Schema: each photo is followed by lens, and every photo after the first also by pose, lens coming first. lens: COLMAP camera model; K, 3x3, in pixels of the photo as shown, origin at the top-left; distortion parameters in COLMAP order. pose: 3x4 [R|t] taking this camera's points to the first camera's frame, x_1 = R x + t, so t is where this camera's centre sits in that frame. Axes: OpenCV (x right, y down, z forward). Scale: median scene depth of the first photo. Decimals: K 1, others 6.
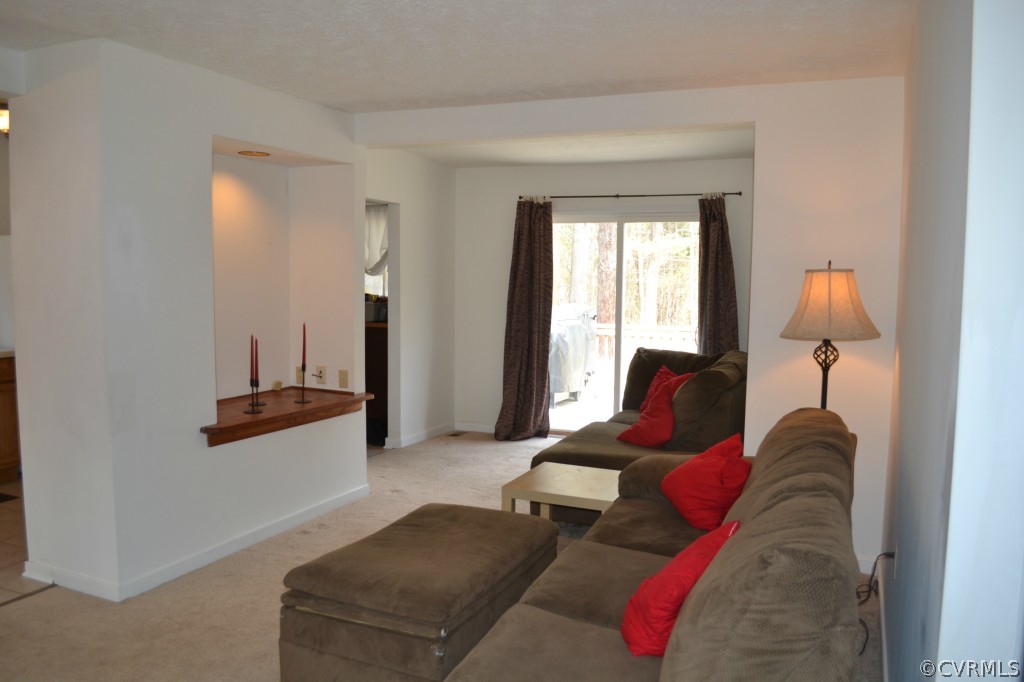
lens RADIAL K [[825.4, 0, 509.5], [0, 825.4, 343.1], [0, 0, 1]] dist [-0.068282, 0.002208]
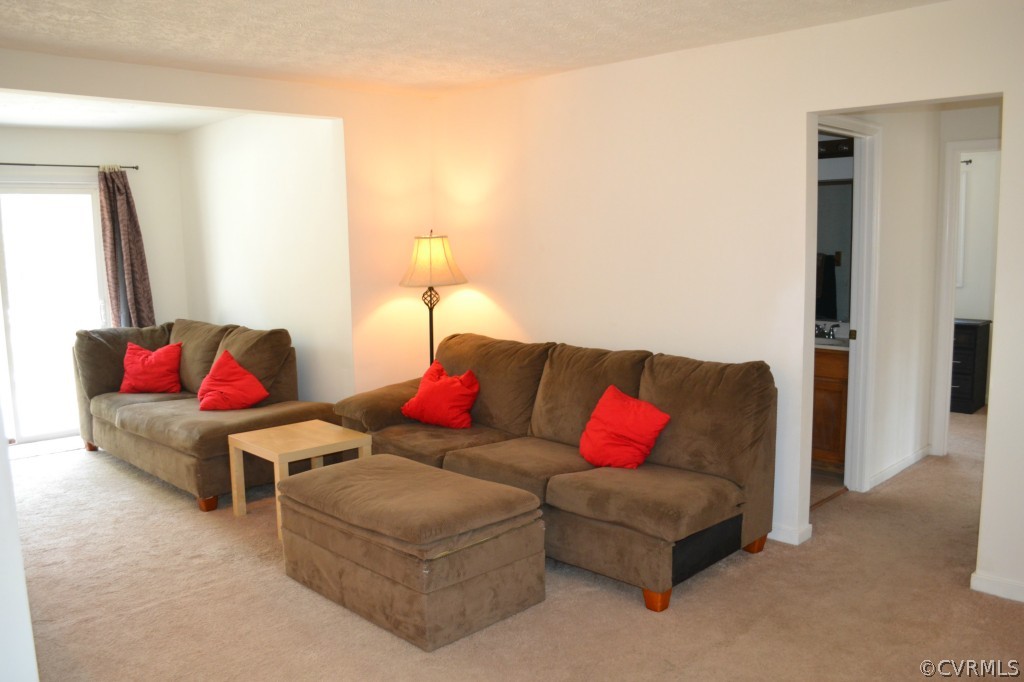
lens RADIAL K [[825.4, 0, 511.2], [0, 825.4, 340.5], [0, 0, 1]] dist [-0.068282, 0.002208]
pose [[0.373402, -0.136921, 0.917510, -0.837264], [0.104600, 0.988954, 0.105014, -0.045164], [-0.921754, 0.056759, 0.383599, 0.326151]]
